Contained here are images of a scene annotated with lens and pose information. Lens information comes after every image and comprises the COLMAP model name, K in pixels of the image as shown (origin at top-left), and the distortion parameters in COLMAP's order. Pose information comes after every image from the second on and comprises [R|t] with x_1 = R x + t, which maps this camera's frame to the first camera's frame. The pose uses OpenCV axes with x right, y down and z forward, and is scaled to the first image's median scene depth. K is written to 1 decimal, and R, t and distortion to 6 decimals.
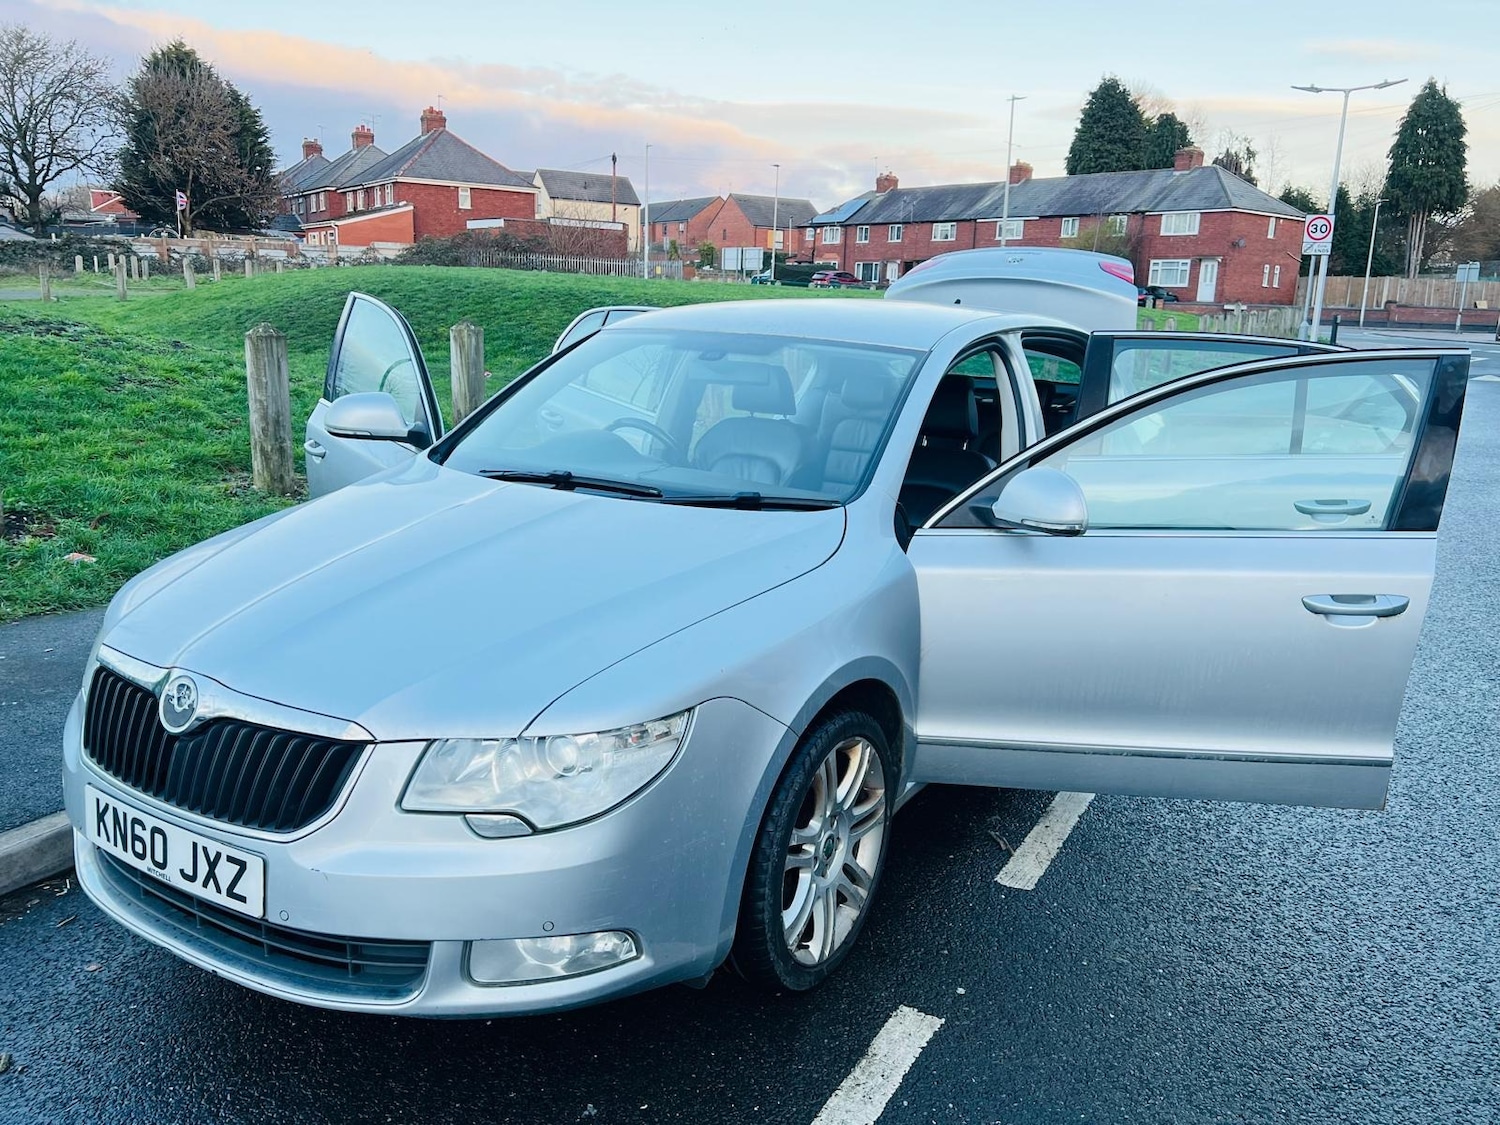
lens RADIAL K [[1158.5, 0, 761.3], [0, 1158.5, 568.2], [0, 0, 1]] dist [0.053603, -0.053659]
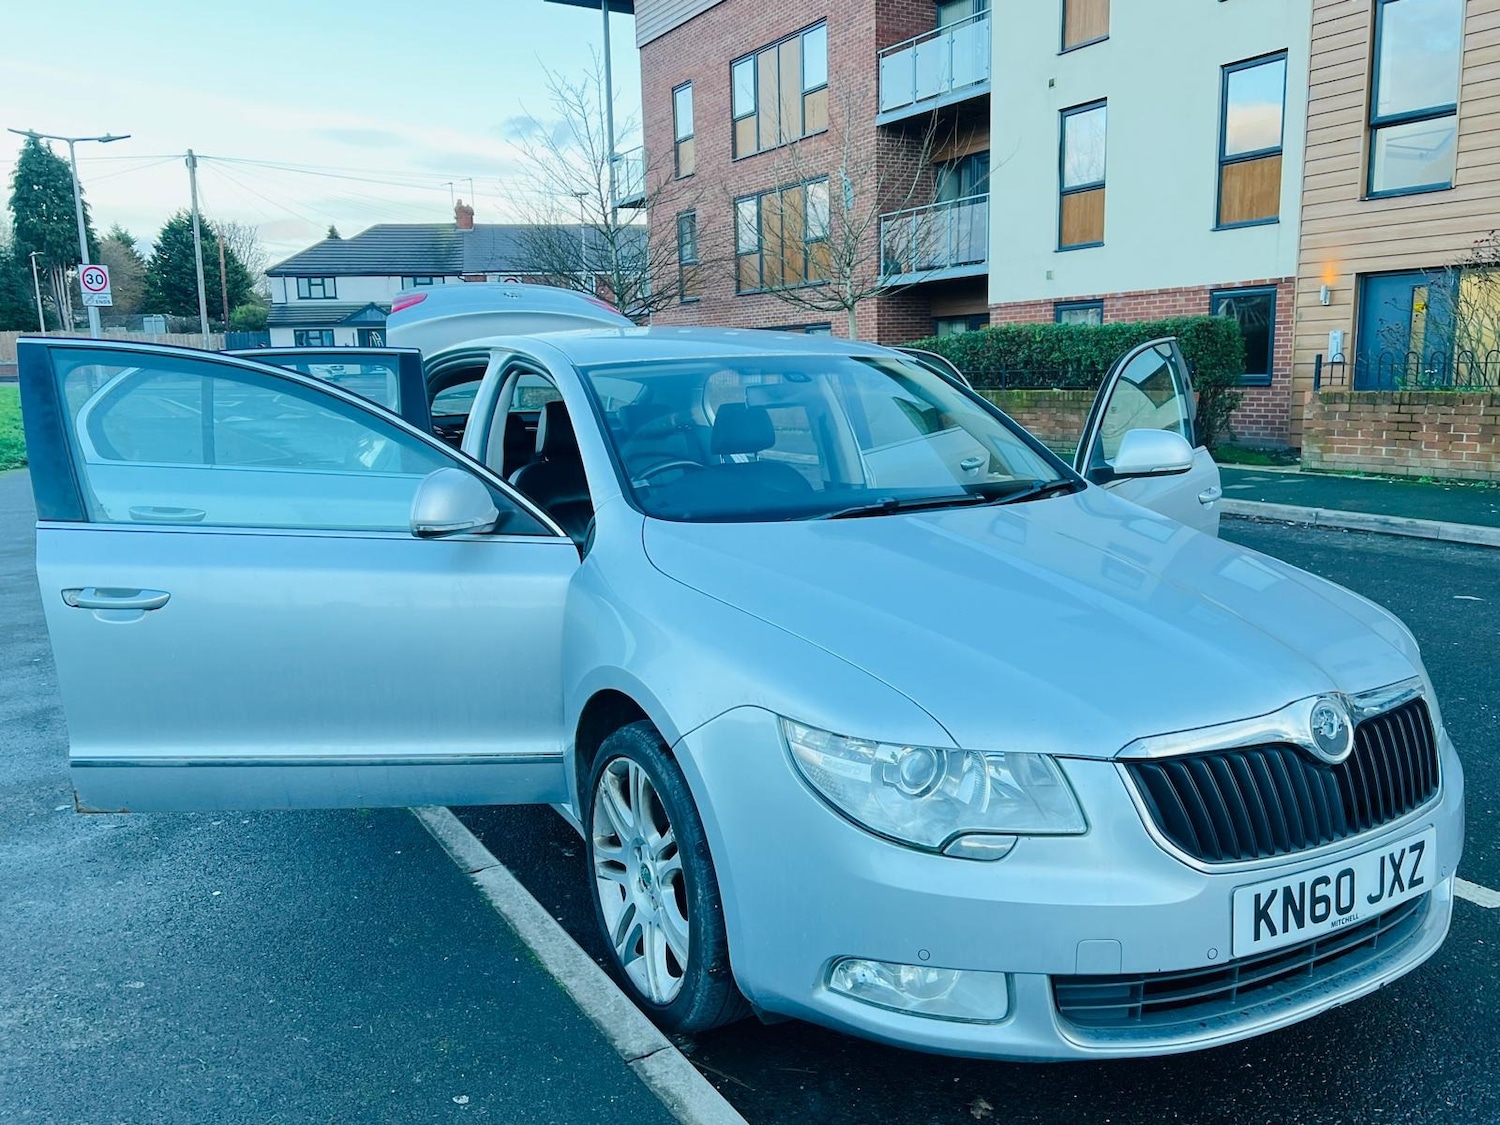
lens RADIAL K [[1158.5, 0, 758.3], [0, 1158.5, 565.8], [0, 0, 1]] dist [0.053603, -0.053659]
pose [[0.499838, -0.188395, 0.845381, -0.969376], [0.227689, 0.970308, 0.081613, -0.124699], [-0.835656, 0.151691, 0.527892, 0.565277]]
